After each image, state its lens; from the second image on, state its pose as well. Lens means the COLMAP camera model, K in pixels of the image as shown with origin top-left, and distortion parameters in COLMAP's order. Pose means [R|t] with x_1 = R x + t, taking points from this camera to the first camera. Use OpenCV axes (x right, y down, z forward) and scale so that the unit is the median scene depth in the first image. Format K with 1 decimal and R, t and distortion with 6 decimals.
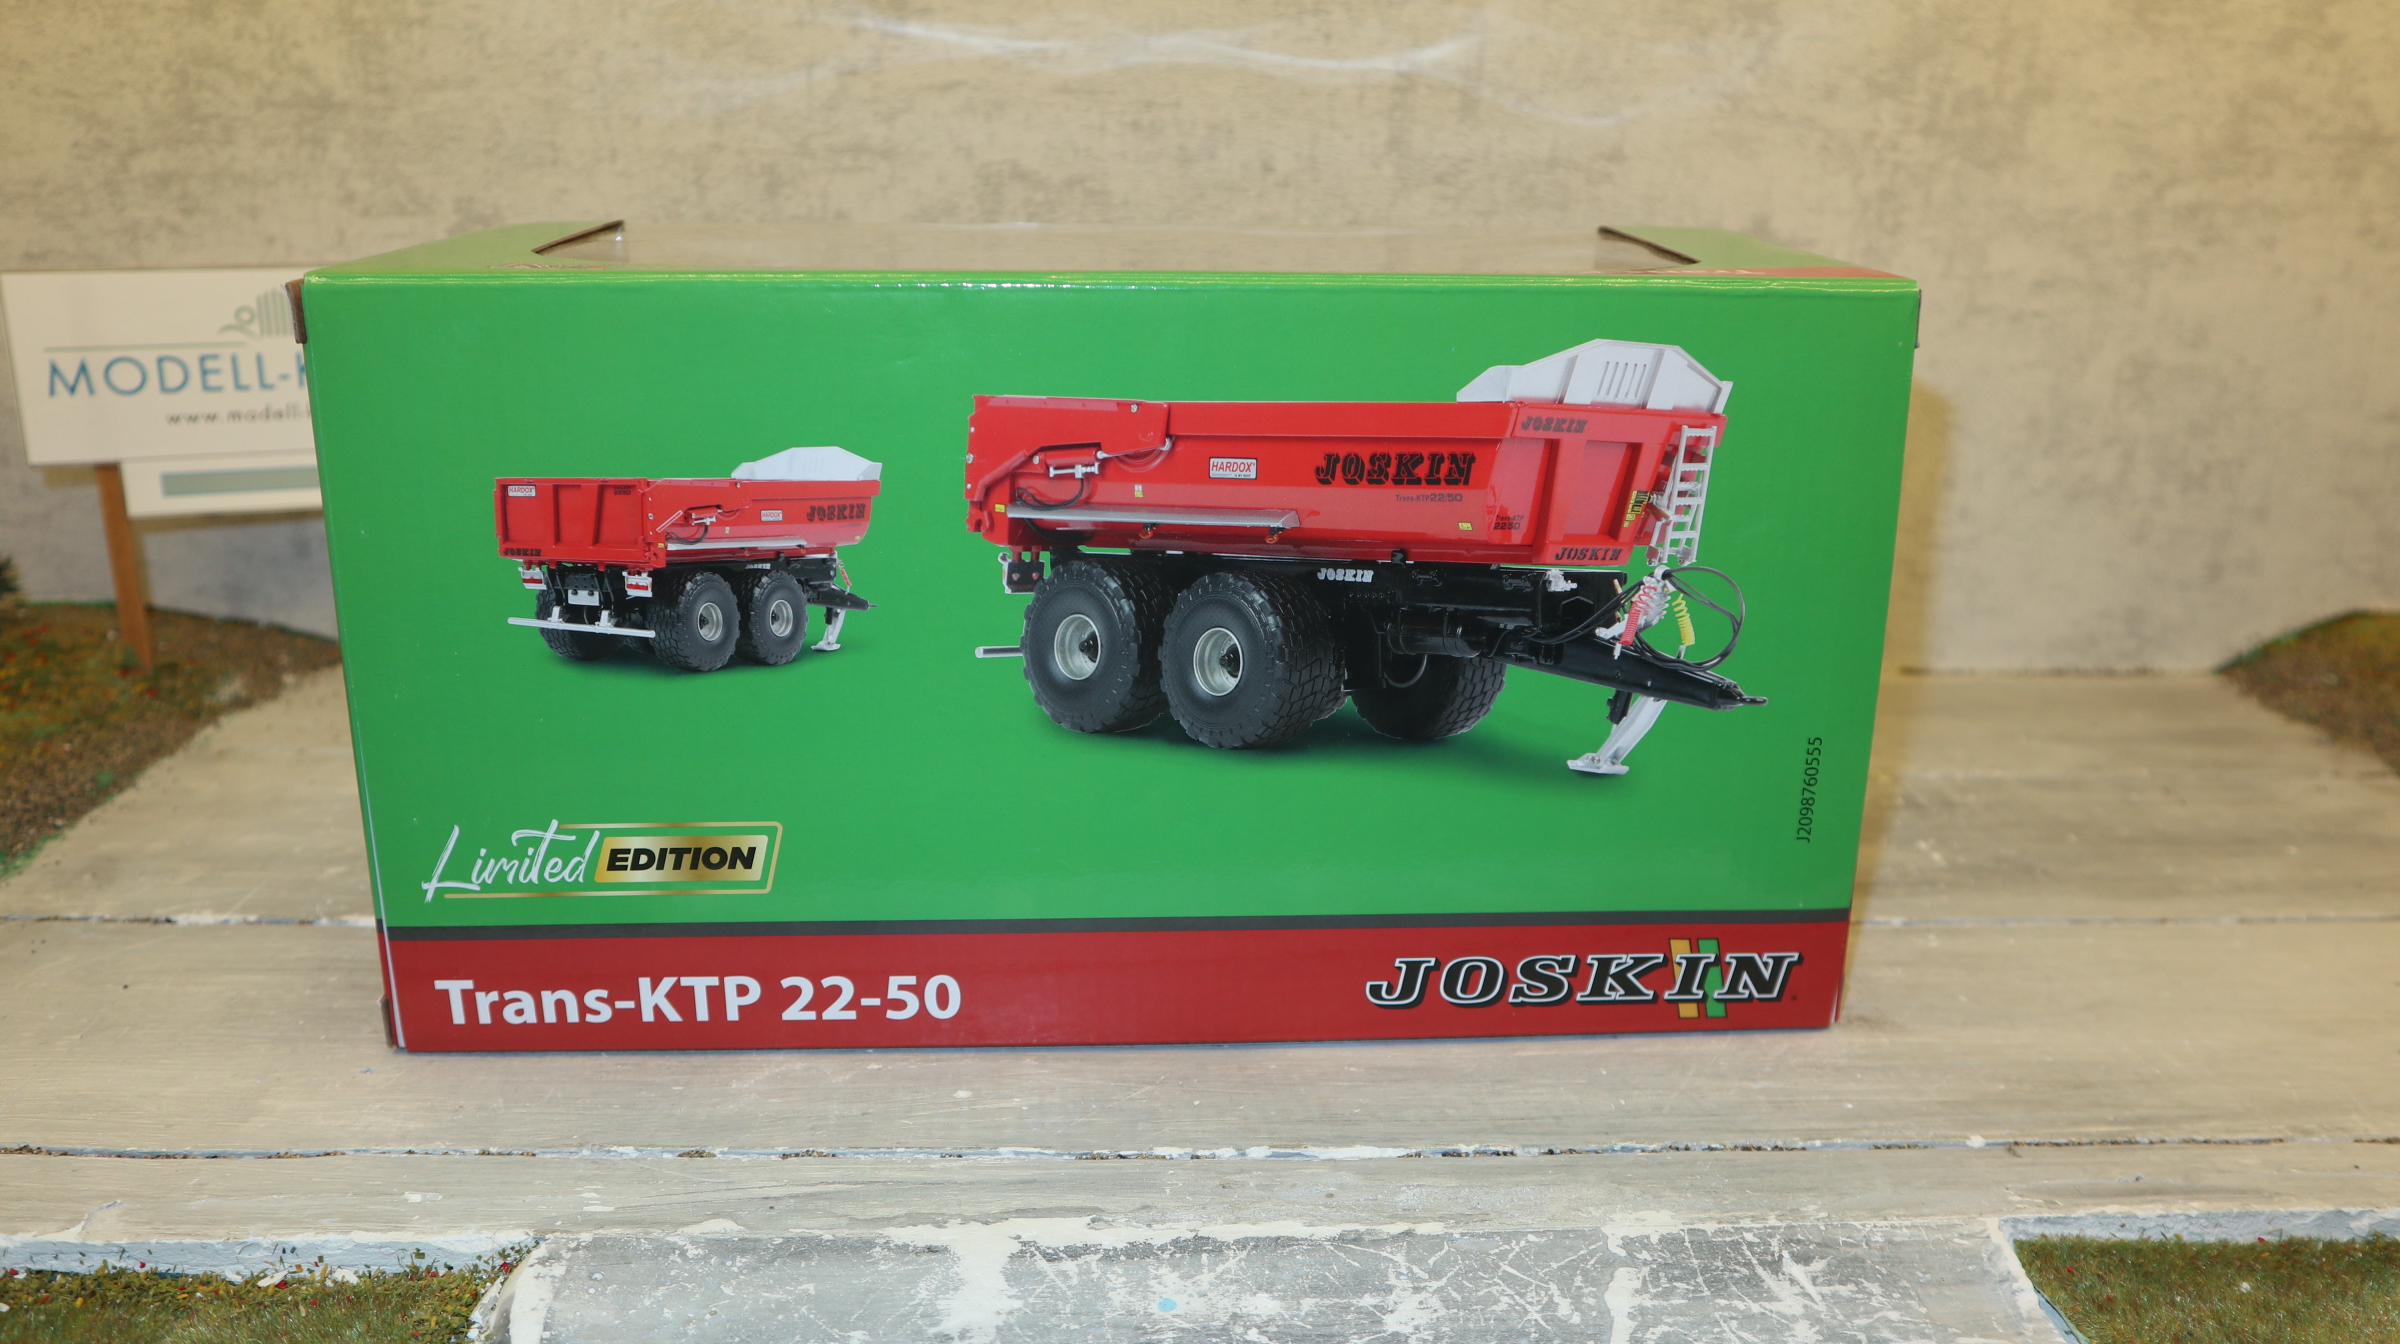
lens RADIAL K [[1897.8, 0, 1200.0], [0, 1897.8, 672.0], [0, 0, 1]] dist [-0.059959, 0.105097]
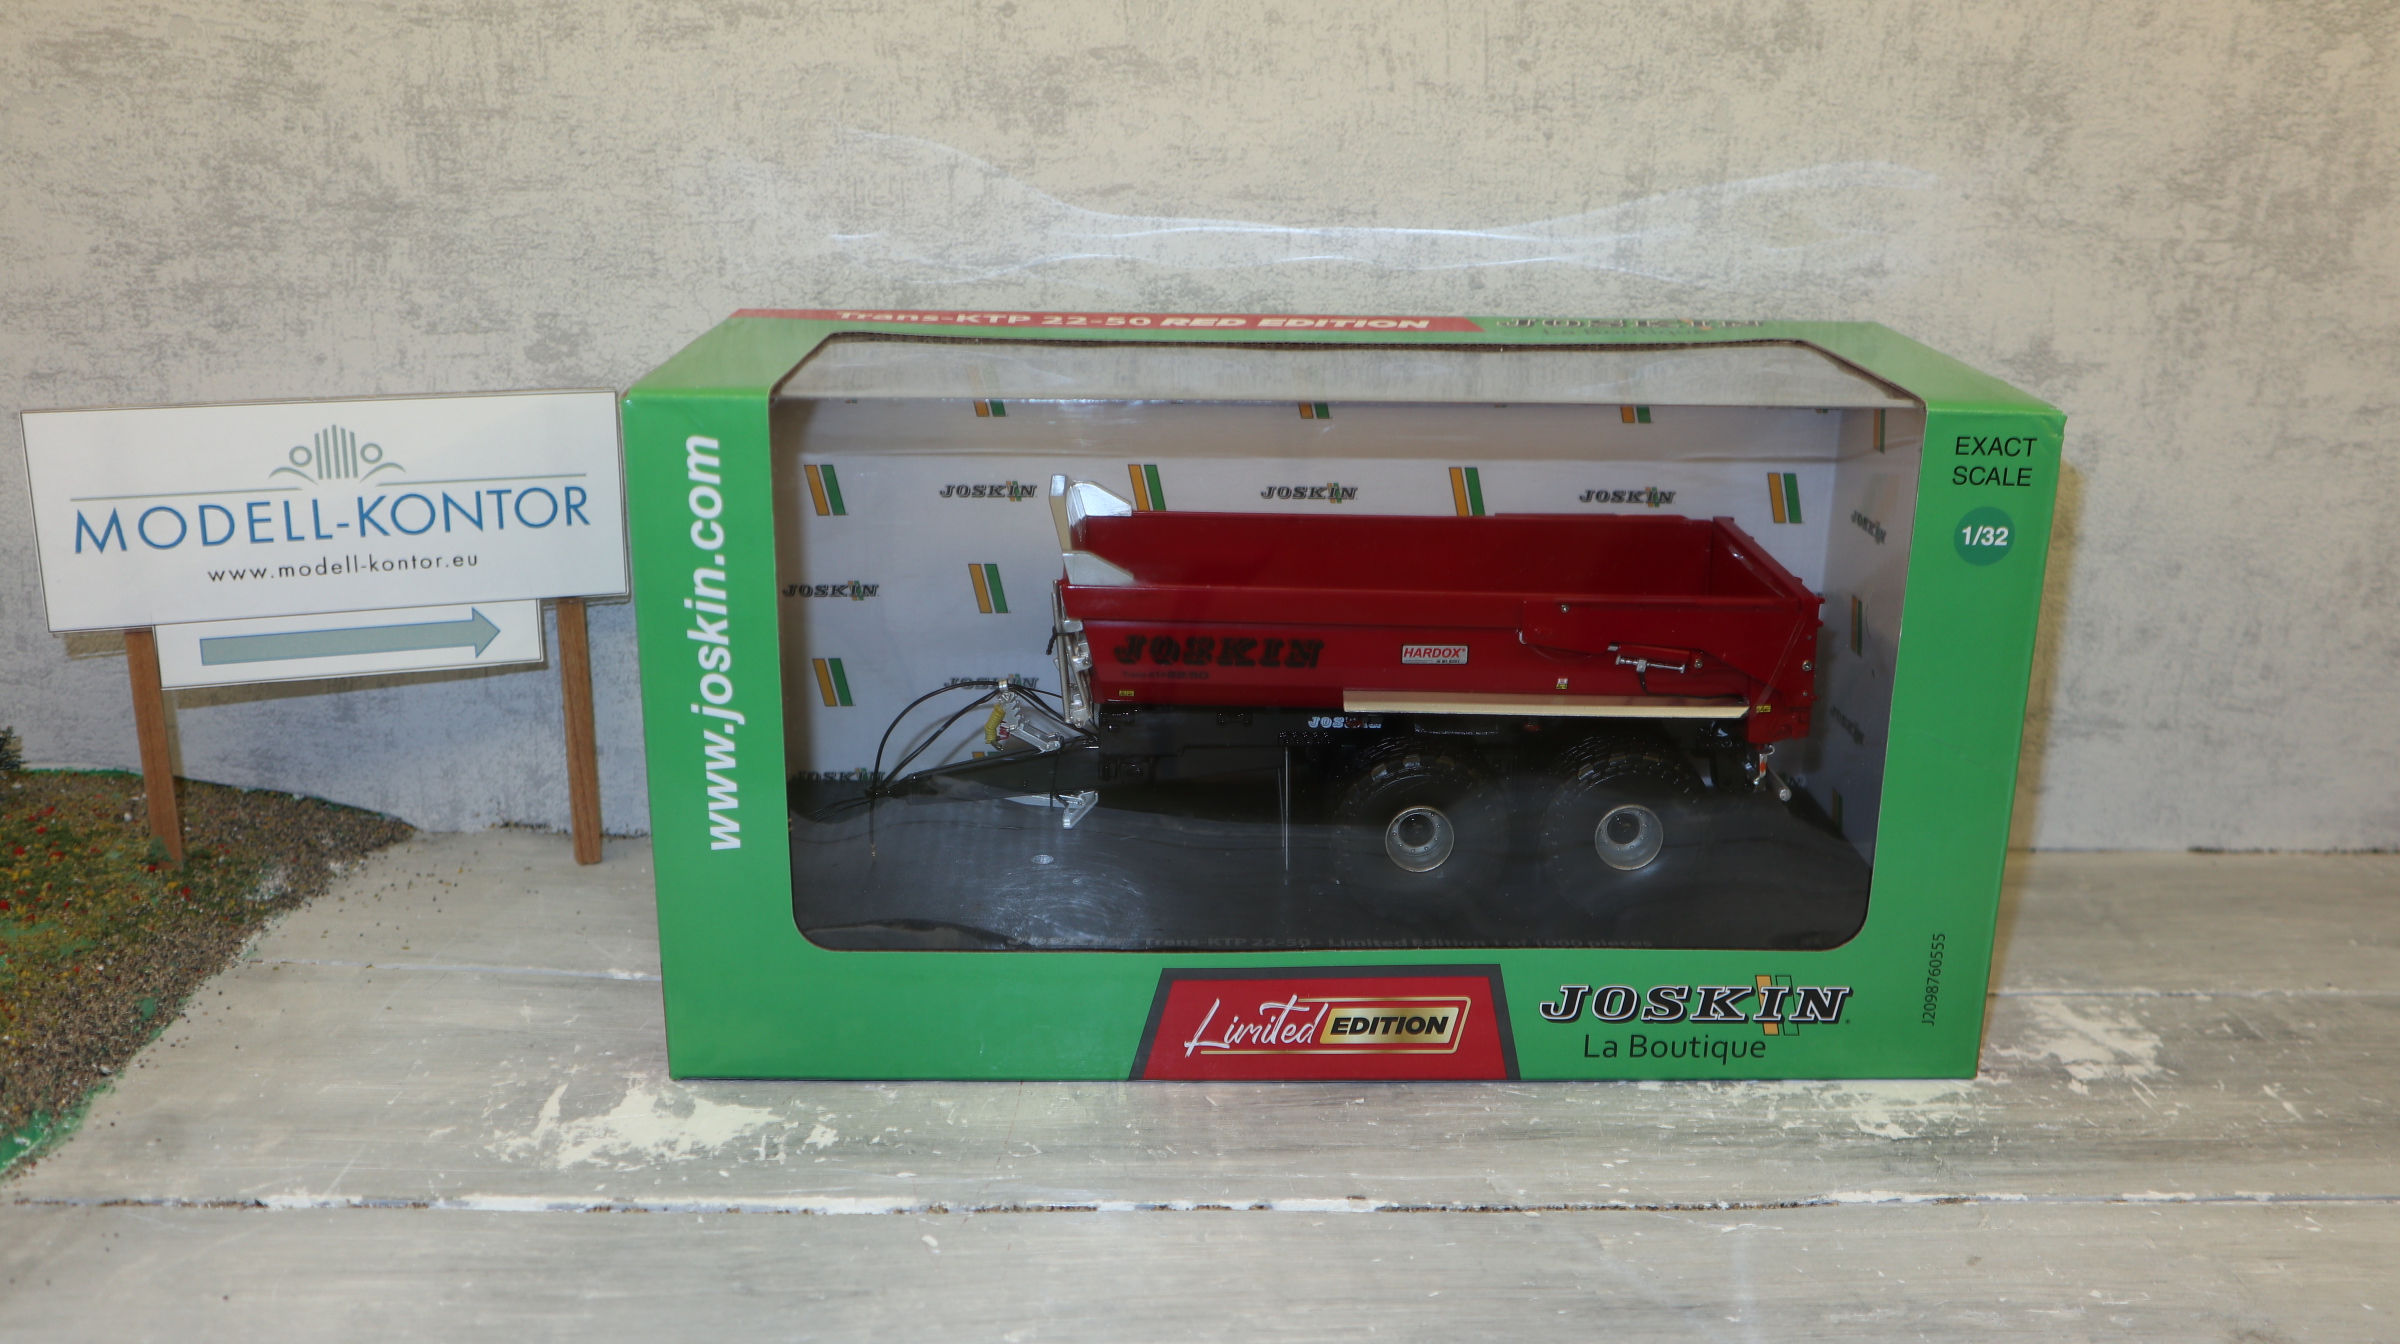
lens RADIAL K [[2165.6, 0, 1200.0], [0, 2165.6, 672.0], [0, 0, 1]] dist [-0.013181, 0.100047]
pose [[0.999985, 0.001697, 0.005173, -0.096944], [-0.001623, 0.999899, -0.014136, -0.074313], [-0.005197, 0.014128, 0.999887, 0.005797]]
